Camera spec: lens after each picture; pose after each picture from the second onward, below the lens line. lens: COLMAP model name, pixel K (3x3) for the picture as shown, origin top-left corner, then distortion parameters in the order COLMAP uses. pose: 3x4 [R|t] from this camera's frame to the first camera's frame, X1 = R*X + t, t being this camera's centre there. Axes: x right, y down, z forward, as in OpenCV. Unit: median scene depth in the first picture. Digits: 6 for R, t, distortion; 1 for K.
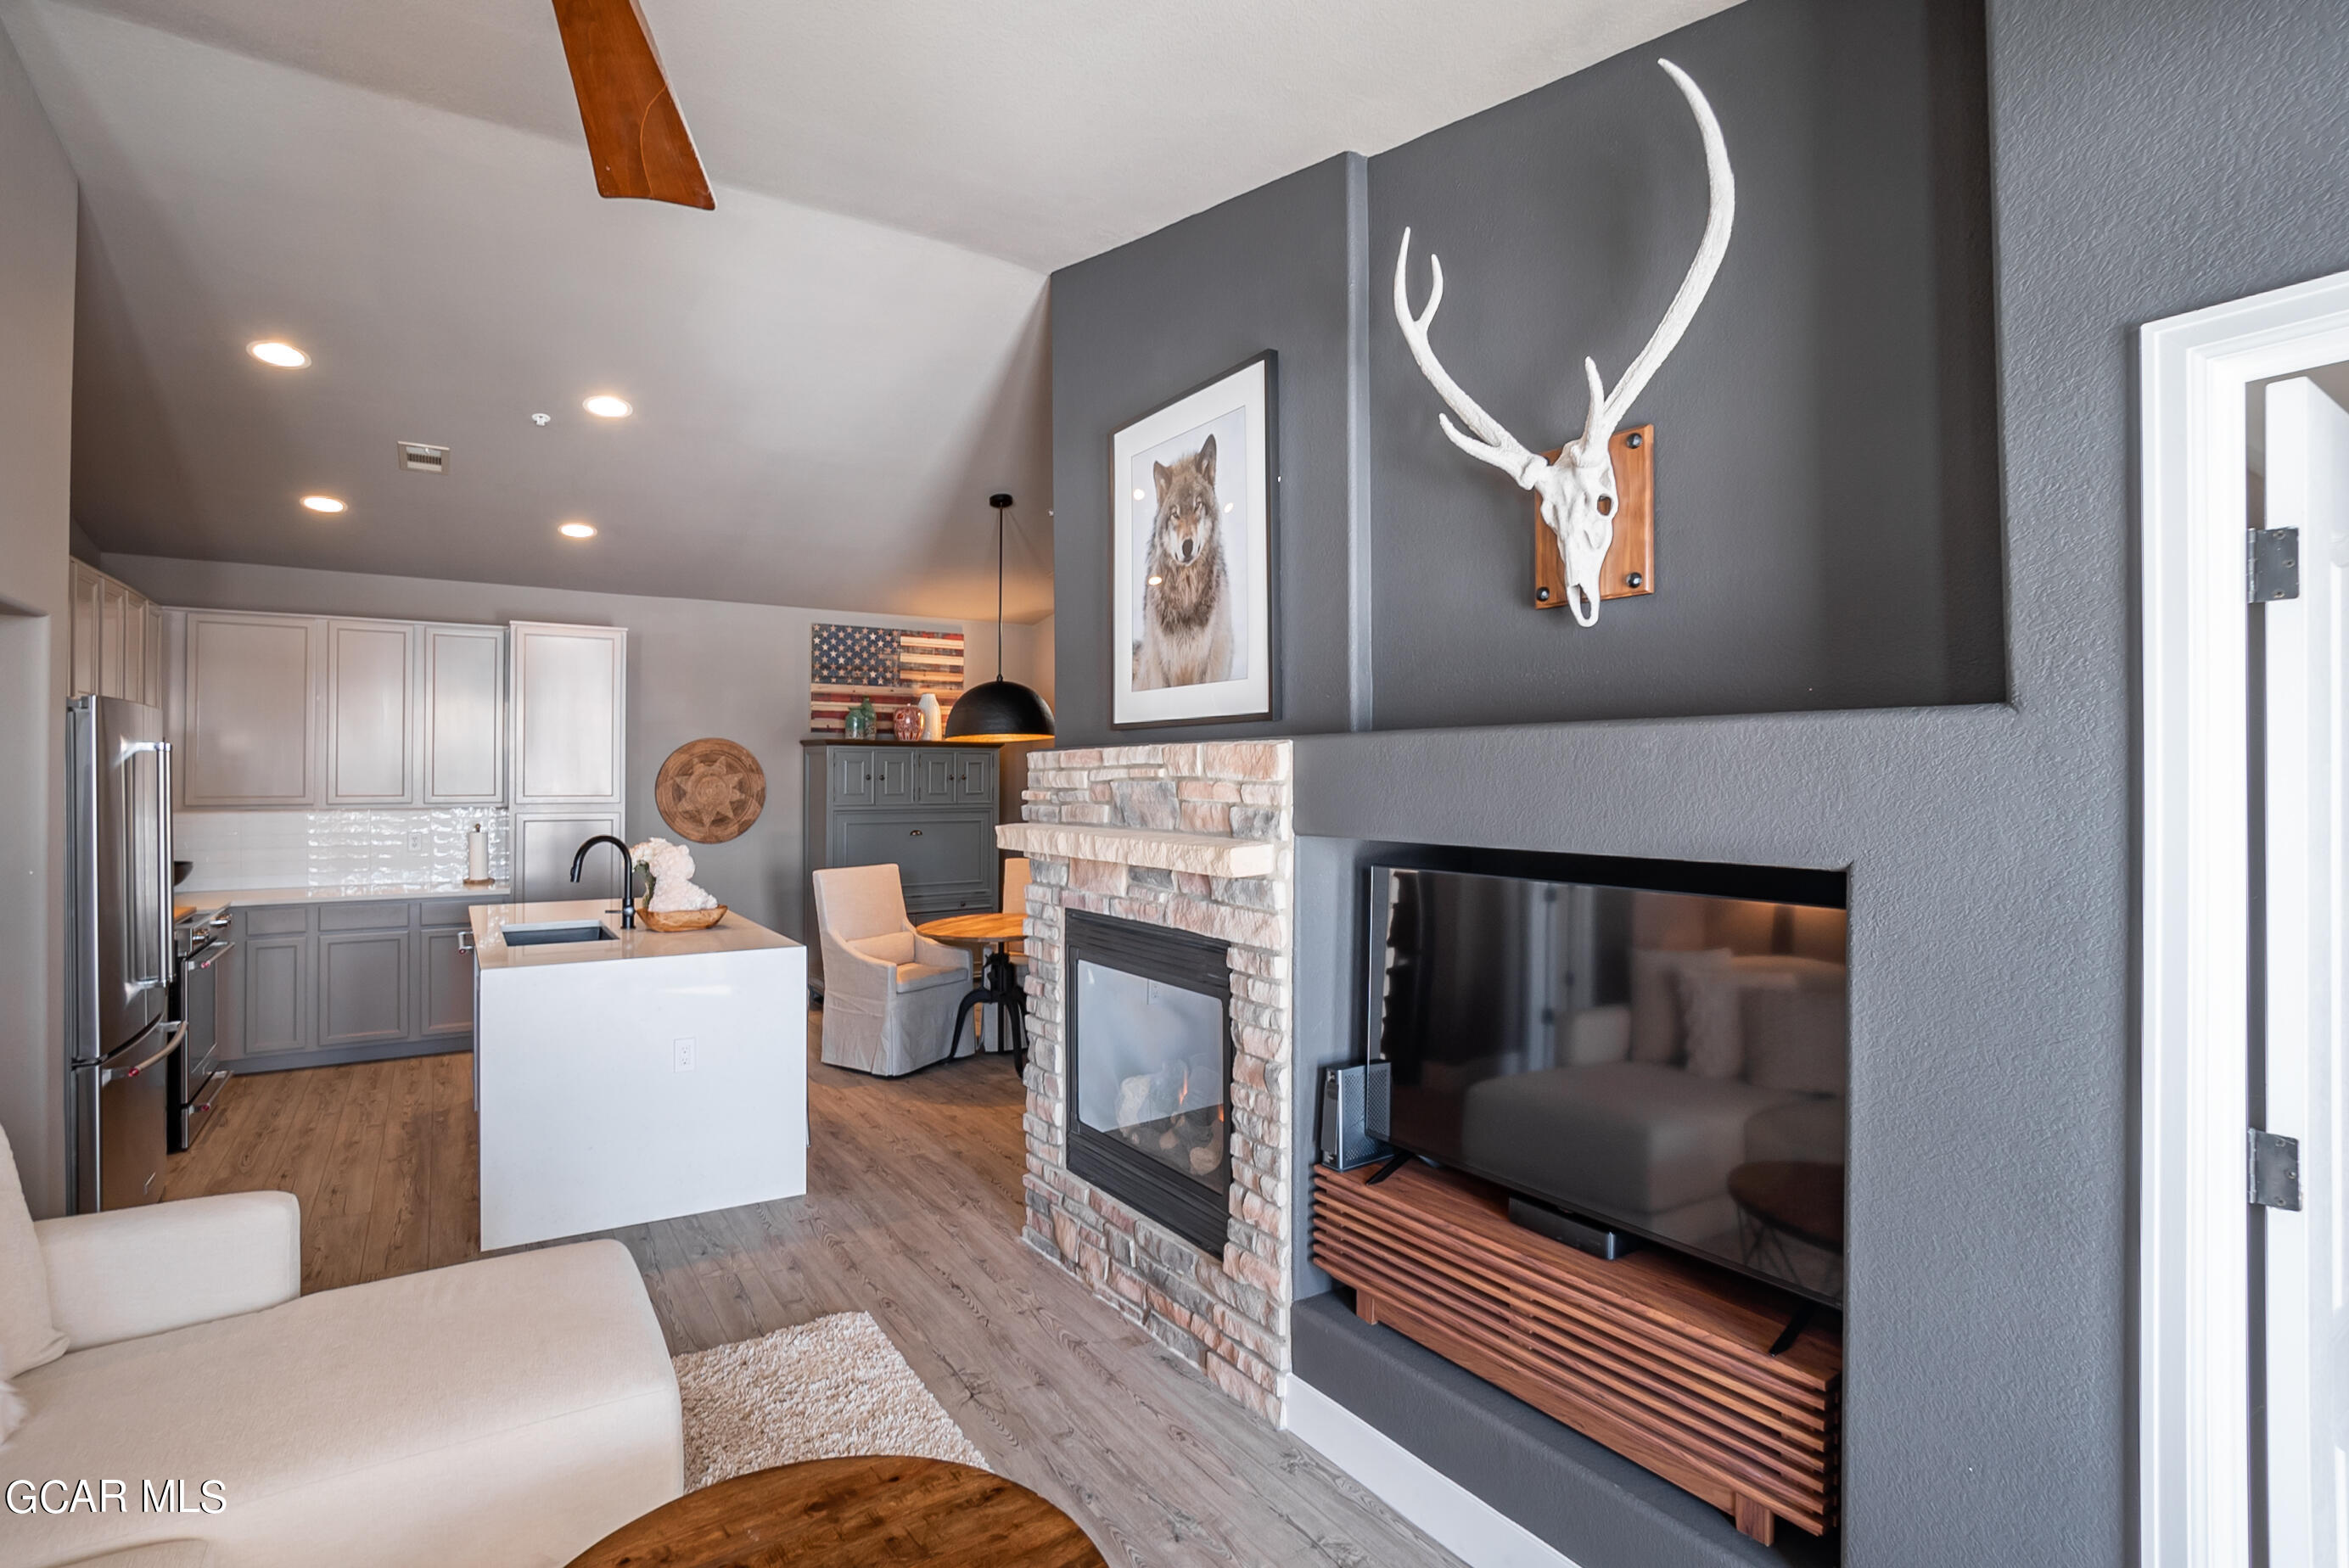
lens RADIAL K [[1110.7, 0, 1164.8], [0, 1110.7, 759.3], [0, 0, 1]] dist [-0.057612, 0.022082]
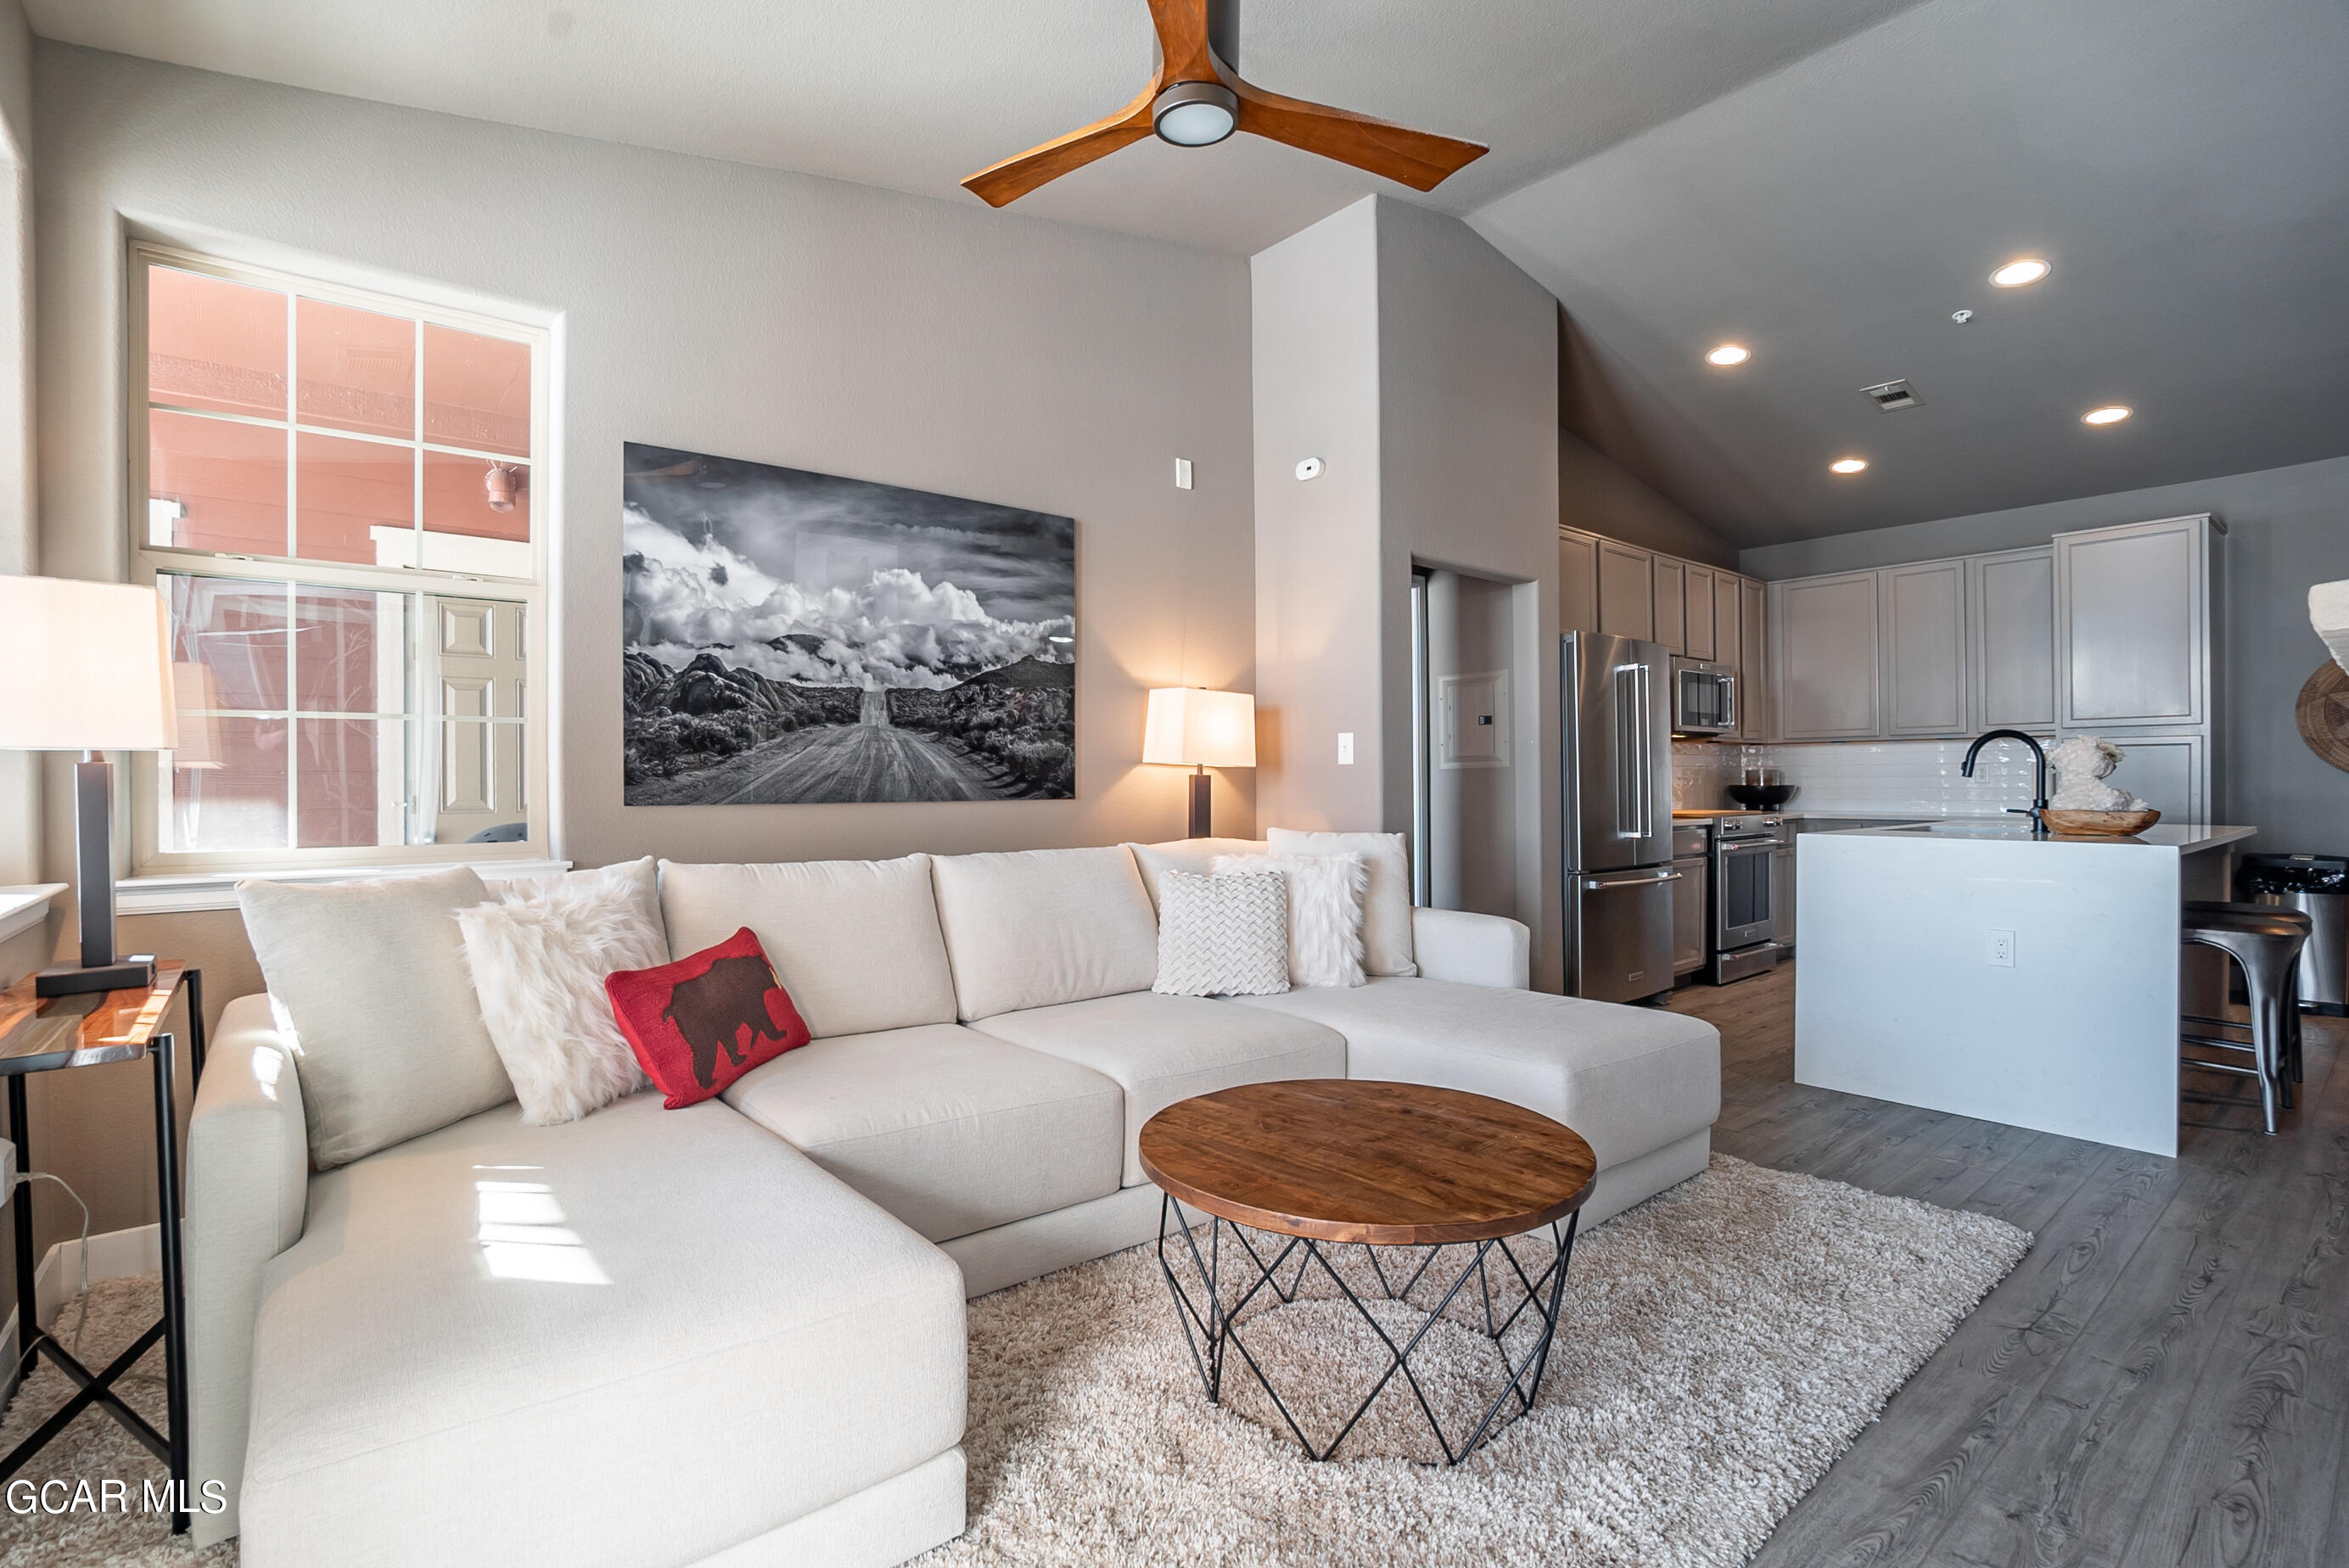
lens RADIAL K [[1106.1, 0, 1149.0], [0, 1106.1, 782.7], [0, 0, 1]] dist [-0.055681, 0.021502]
pose [[0.098580, -0.002638, -0.995126, 0.204646], [0.017651, 0.999844, -0.000902, 0.062250], [0.994973, -0.017476, 0.098611, 0.104399]]
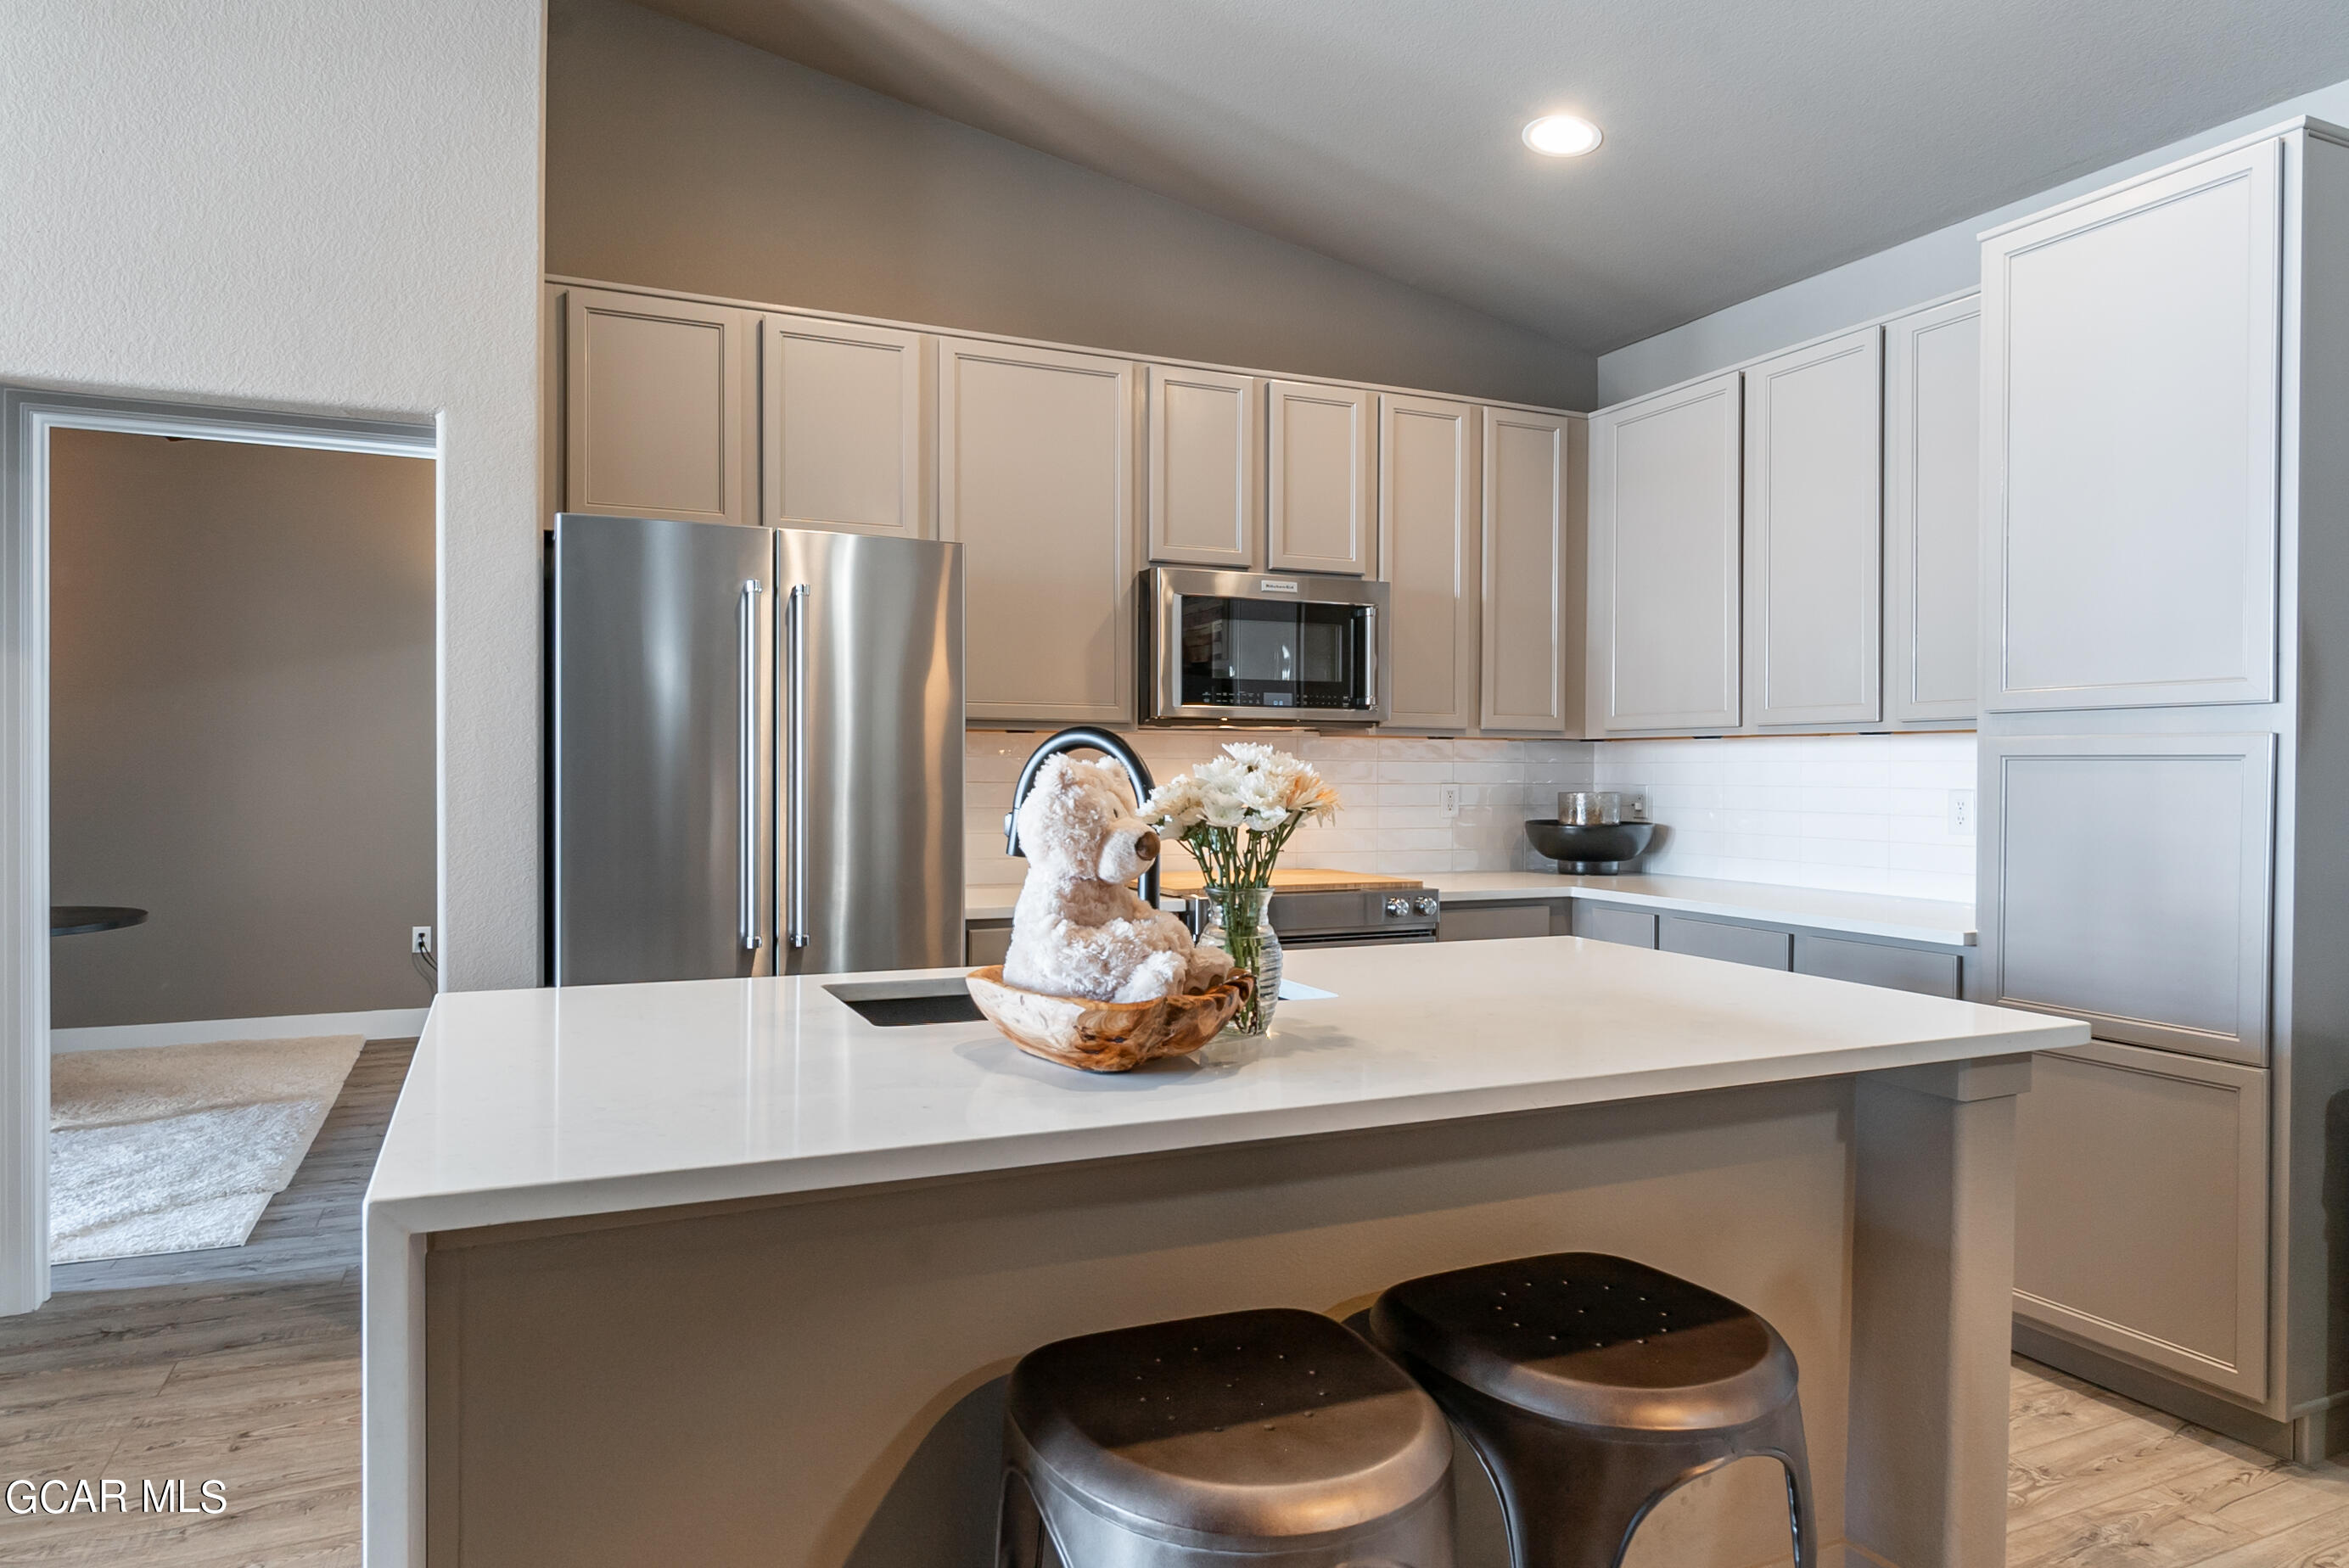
lens RADIAL K [[1417.5, 0, 1159.5], [0, 1417.5, 783.6], [0, 0, 1]] dist [-0.001766, 0.000328]
pose [[-0.159365, 0.005781, -0.987203, -0.053223], [0.004965, 0.999975, 0.005054, 0.051878], [0.987207, -0.004096, -0.159390, 0.659388]]
